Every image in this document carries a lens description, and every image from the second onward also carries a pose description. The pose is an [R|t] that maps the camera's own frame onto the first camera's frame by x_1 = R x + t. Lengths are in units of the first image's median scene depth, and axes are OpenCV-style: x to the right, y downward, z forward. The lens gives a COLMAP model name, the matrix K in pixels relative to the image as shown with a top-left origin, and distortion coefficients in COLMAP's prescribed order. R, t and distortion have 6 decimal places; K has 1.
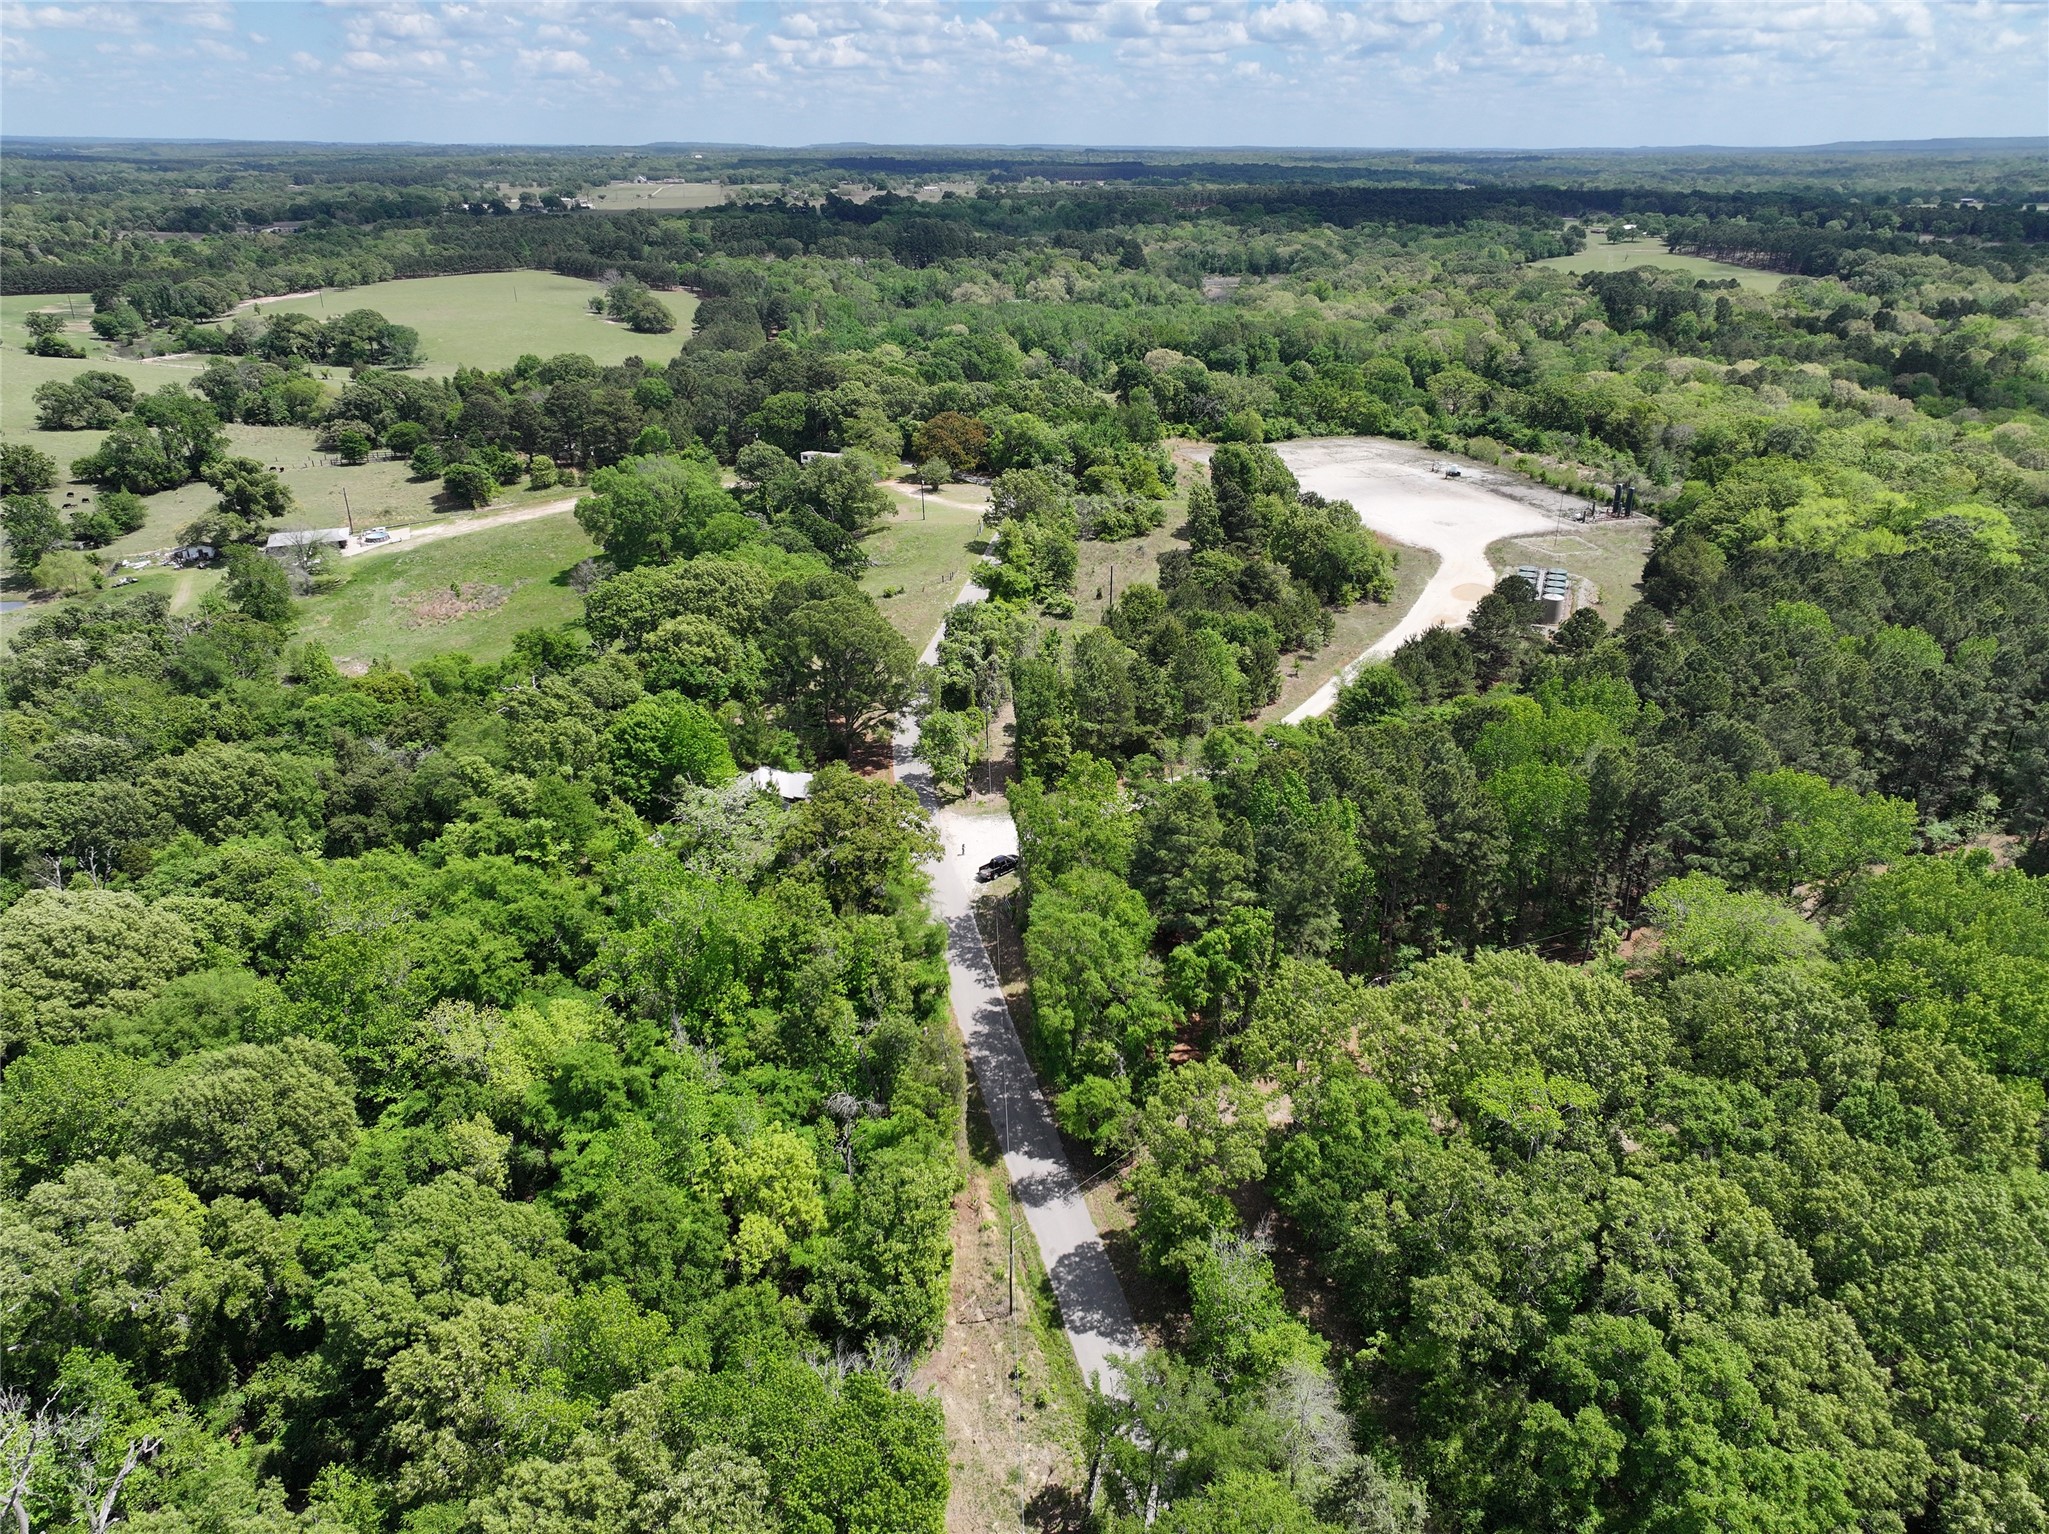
lens RADIAL K [[1430.6, 0, 1025.6], [0, 1430.6, 778.0], [0, 0, 1]] dist [-0.002037, 0.018728]
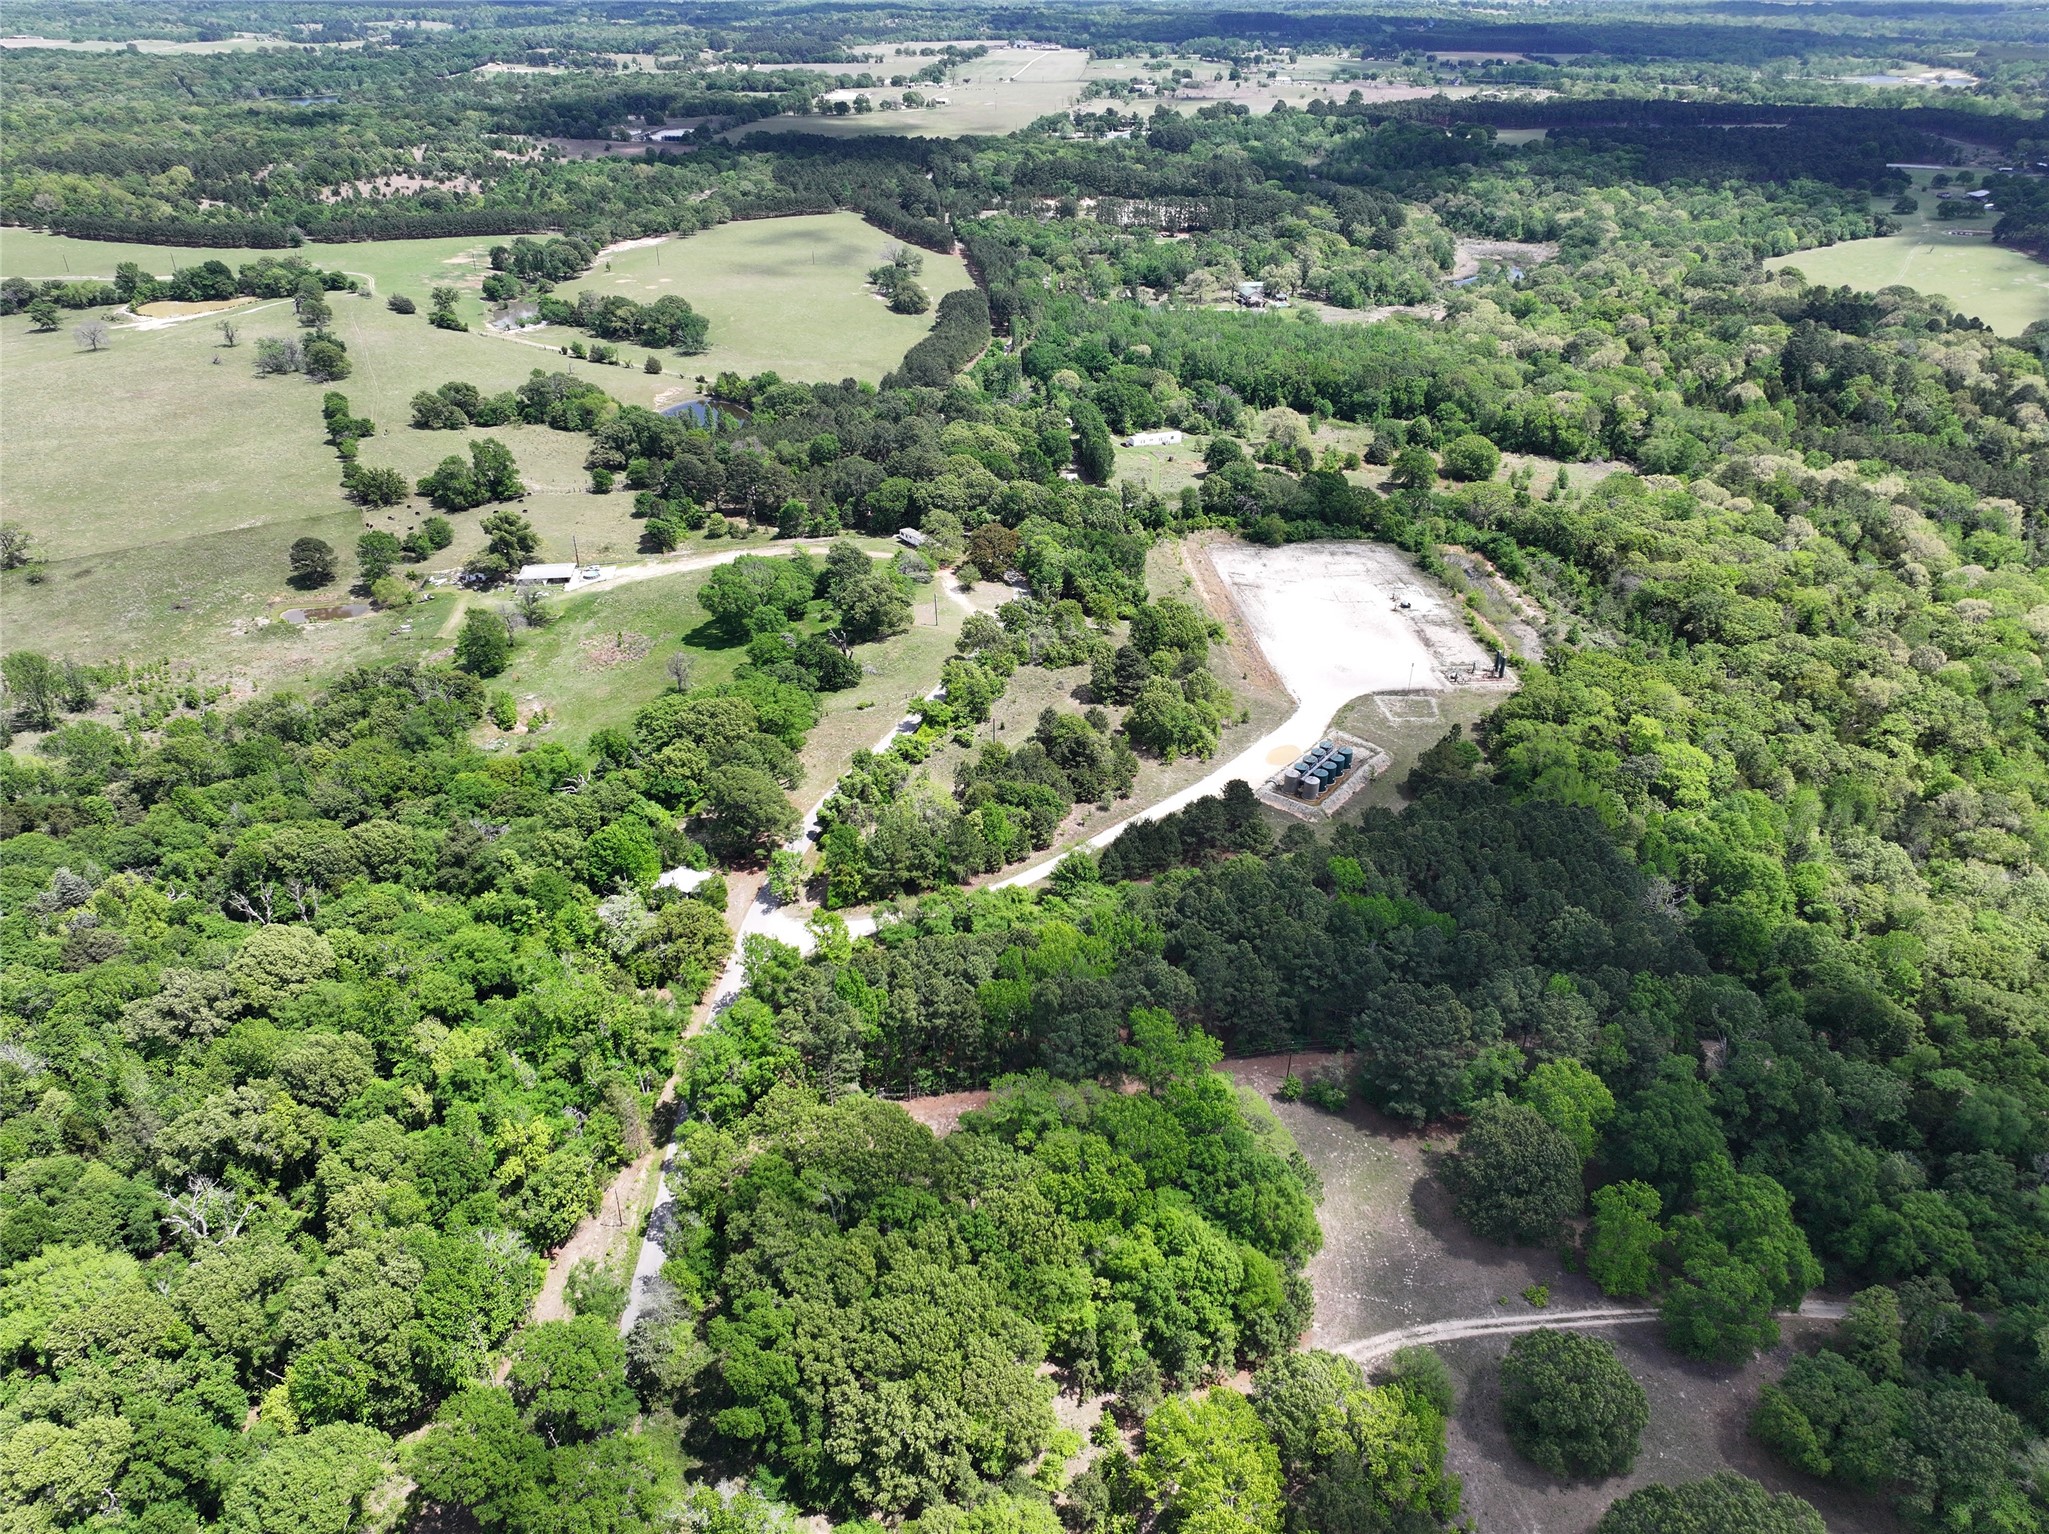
lens RADIAL K [[1430.6, 0, 1026.7], [0, 1430.6, 768.3], [0, 0, 1]] dist [-0.002037, 0.018728]
pose [[0.964053, 0.137845, -0.227158, 0.313011], [-0.113675, 0.986686, 0.116312, -0.199315], [0.240167, -0.086309, 0.966887, -0.277371]]
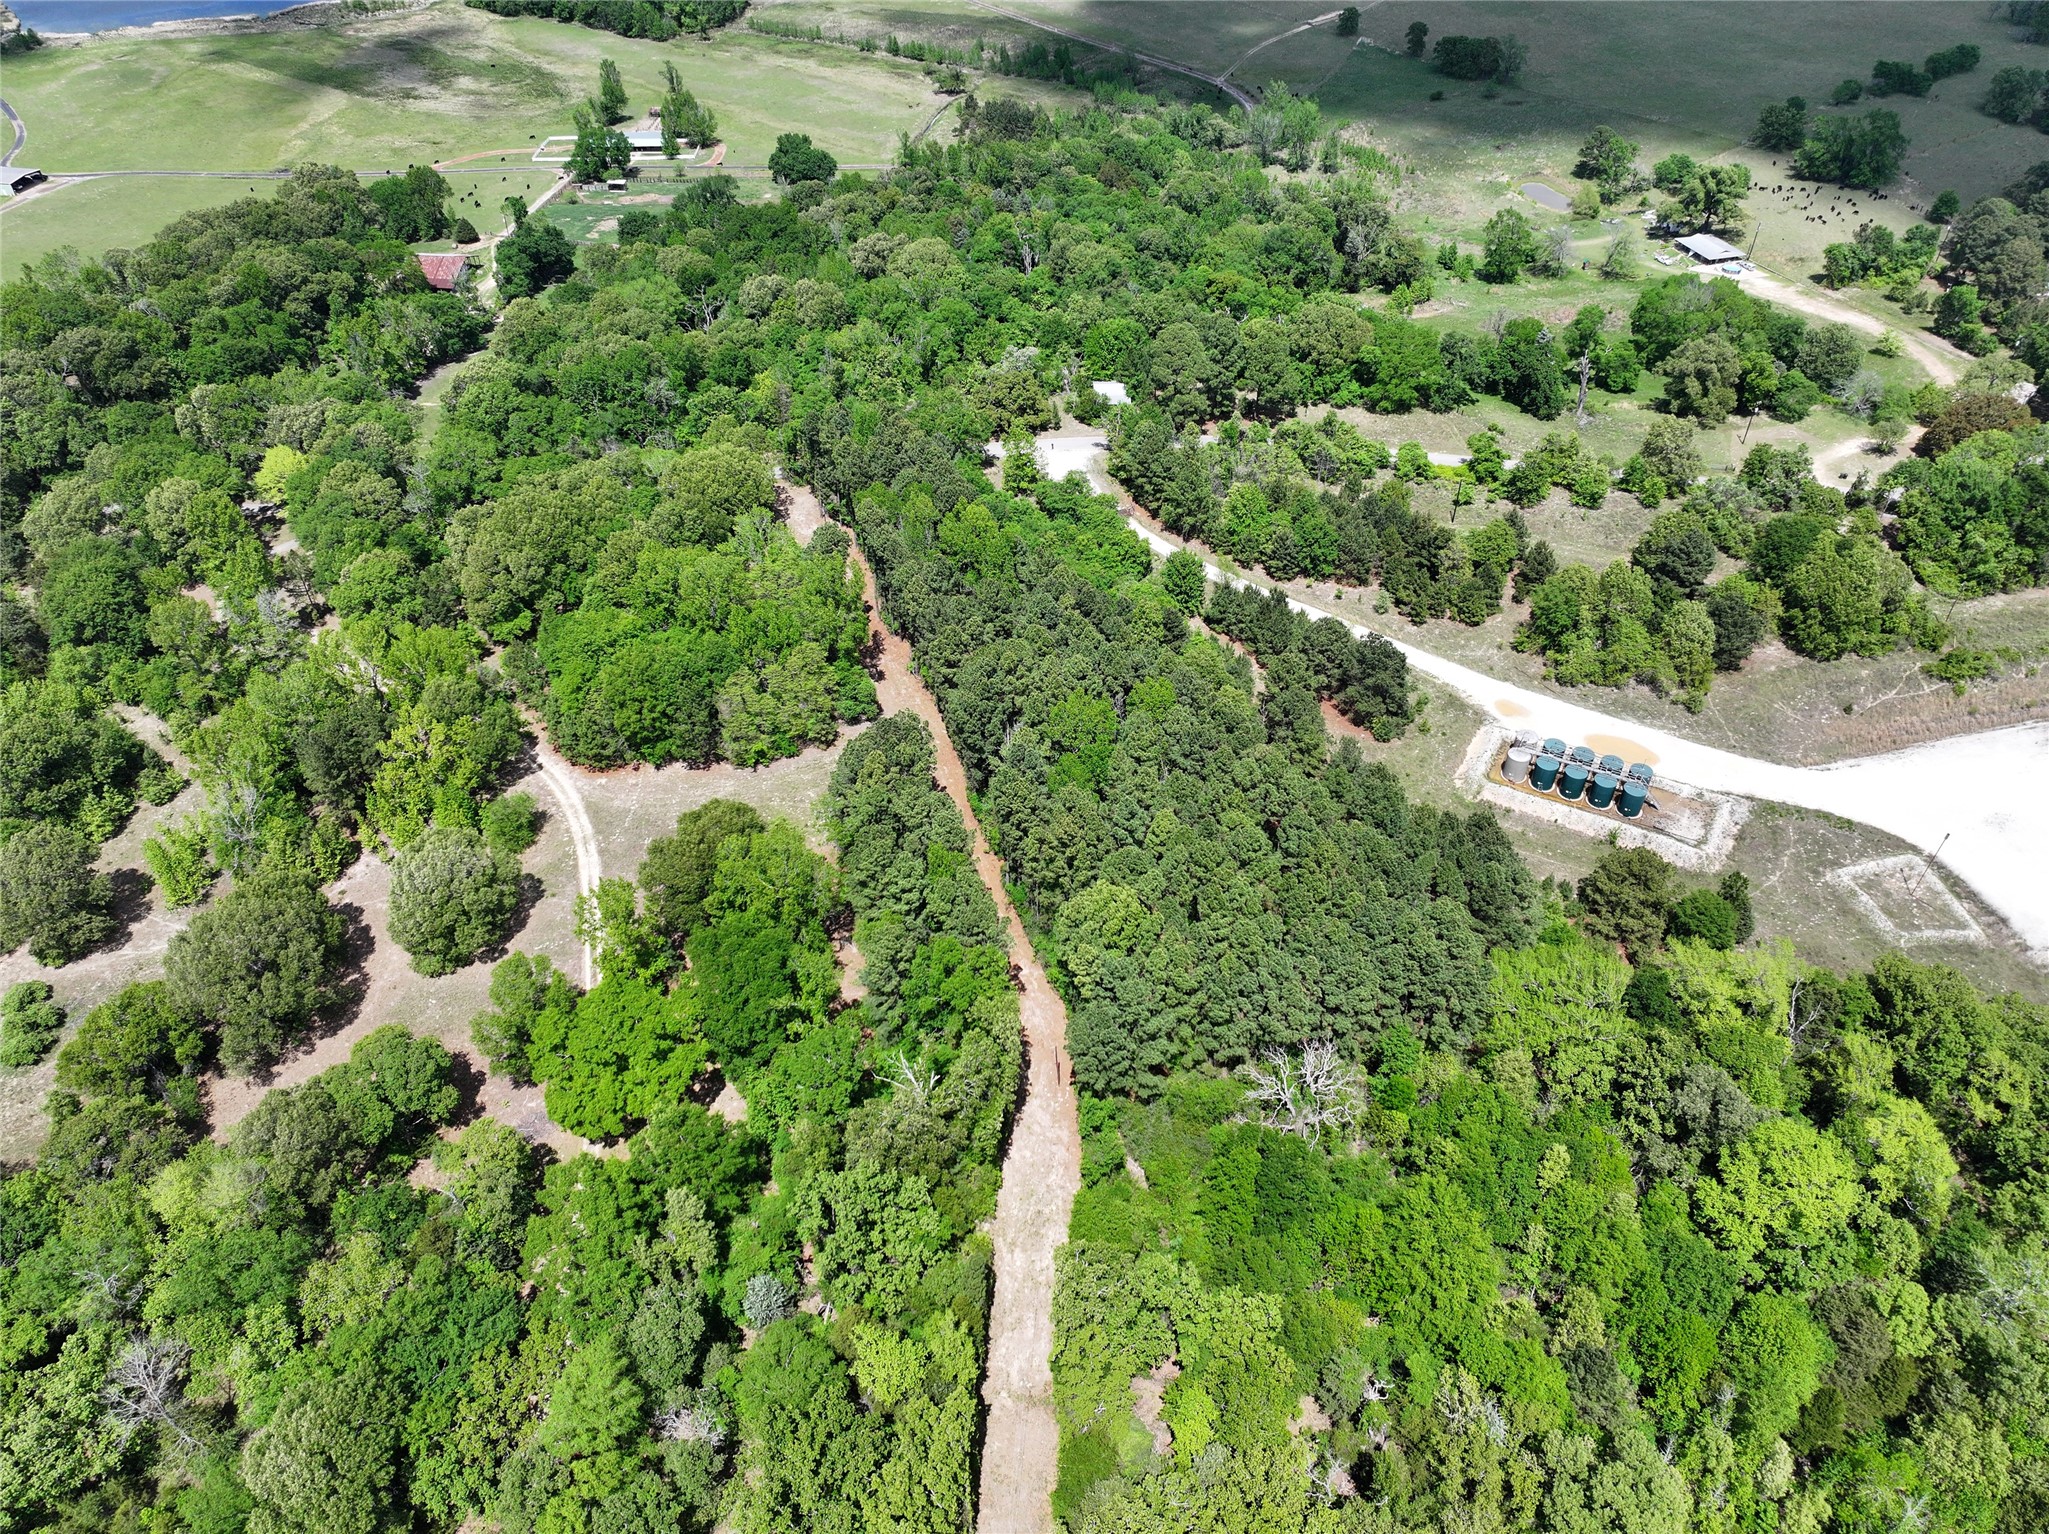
lens RADIAL K [[1430.6, 0, 1029.0], [0, 1430.6, 772.2], [0, 0, 1]] dist [-0.002037, 0.018728]
pose [[-0.126519, 0.647823, -0.751211, 0.845651], [-0.390789, 0.663503, 0.638003, -0.446276], [0.911744, 0.374284, 0.169216, 0.414023]]
